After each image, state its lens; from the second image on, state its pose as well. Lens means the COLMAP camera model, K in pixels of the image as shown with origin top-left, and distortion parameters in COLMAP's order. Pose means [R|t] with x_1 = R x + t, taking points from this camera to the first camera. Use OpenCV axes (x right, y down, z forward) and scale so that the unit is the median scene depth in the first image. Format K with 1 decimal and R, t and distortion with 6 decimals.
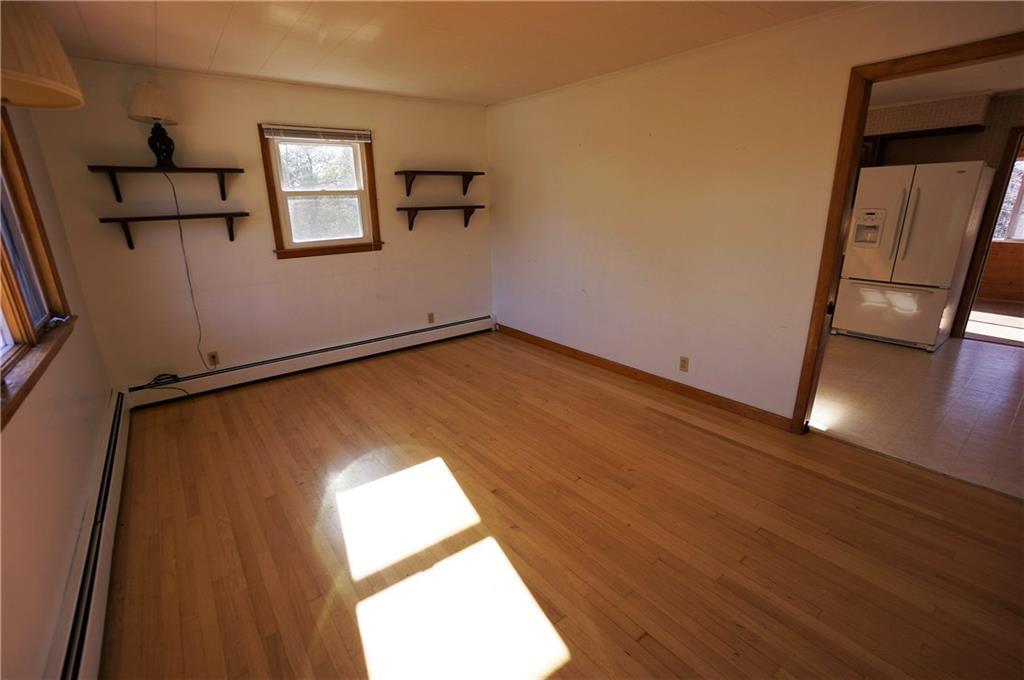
lens RADIAL K [[453.2, 0, 508.3], [0, 453.2, 342.0], [0, 0, 1]] dist [-0.061910, 0.022999]
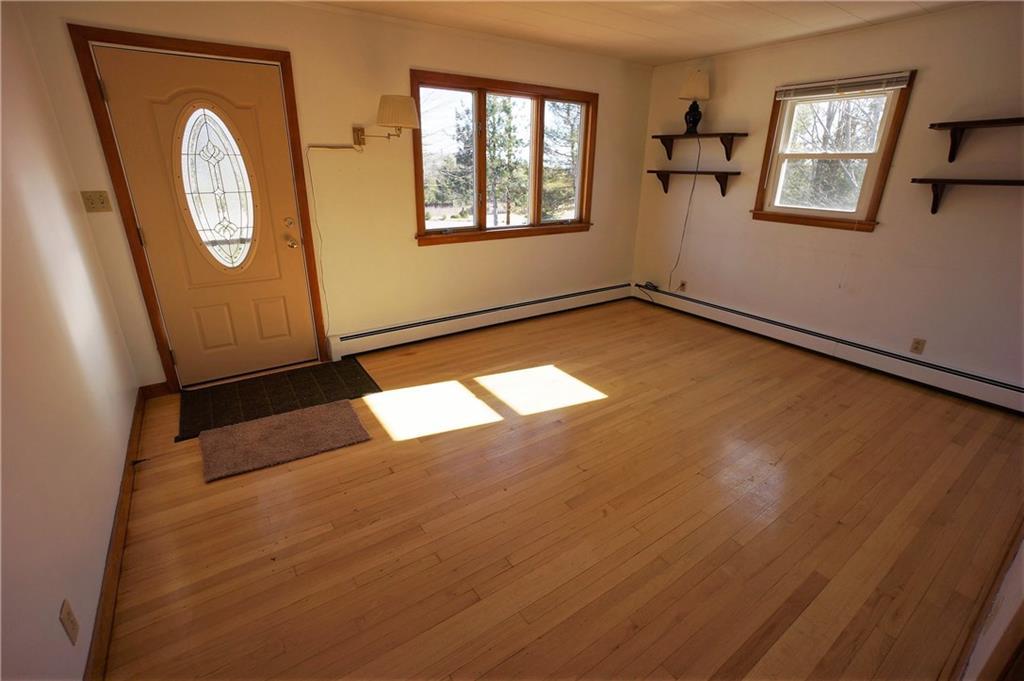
lens RADIAL K [[453.2, 0, 508.3], [0, 453.2, 342.5], [0, 0, 1]] dist [-0.061910, 0.022999]
pose [[-0.060242, 0.377496, -0.924050, 0.681411], [-0.306743, 0.873936, 0.377021, -0.167519], [0.949884, 0.306158, 0.063147, 0.529730]]
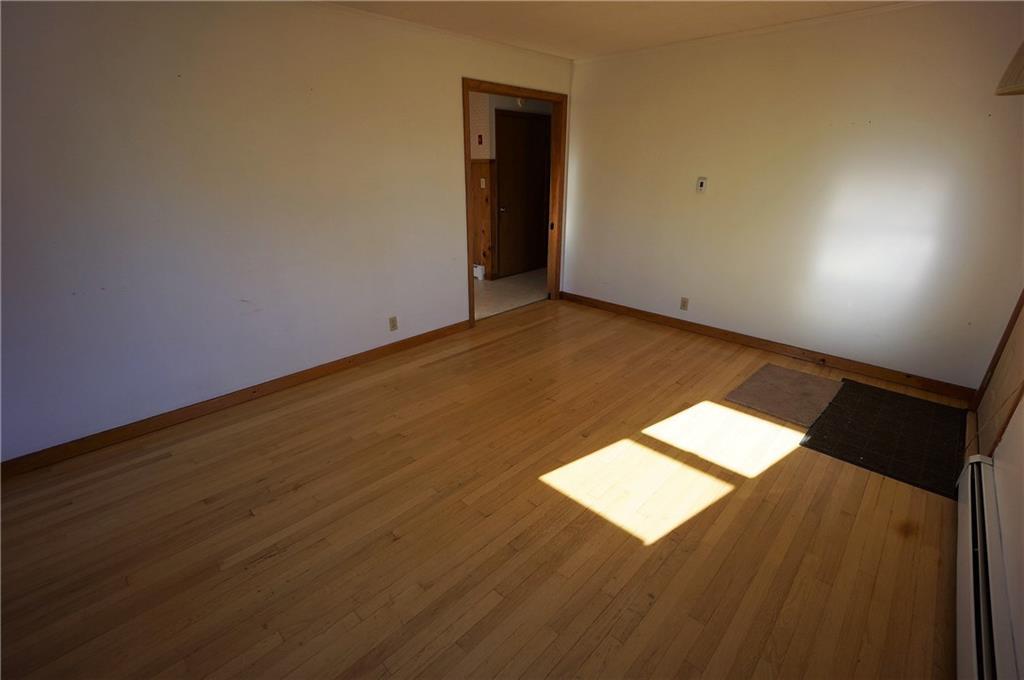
lens RADIAL K [[453.2, 0, 508.3], [0, 453.2, 342.0], [0, 0, 1]] dist [-0.061910, 0.022999]
pose [[-0.135784, -0.346481, 0.928178, -0.670493], [0.298094, 0.879155, 0.371789, -0.235359], [-0.944830, 0.327167, -0.016091, 0.795617]]
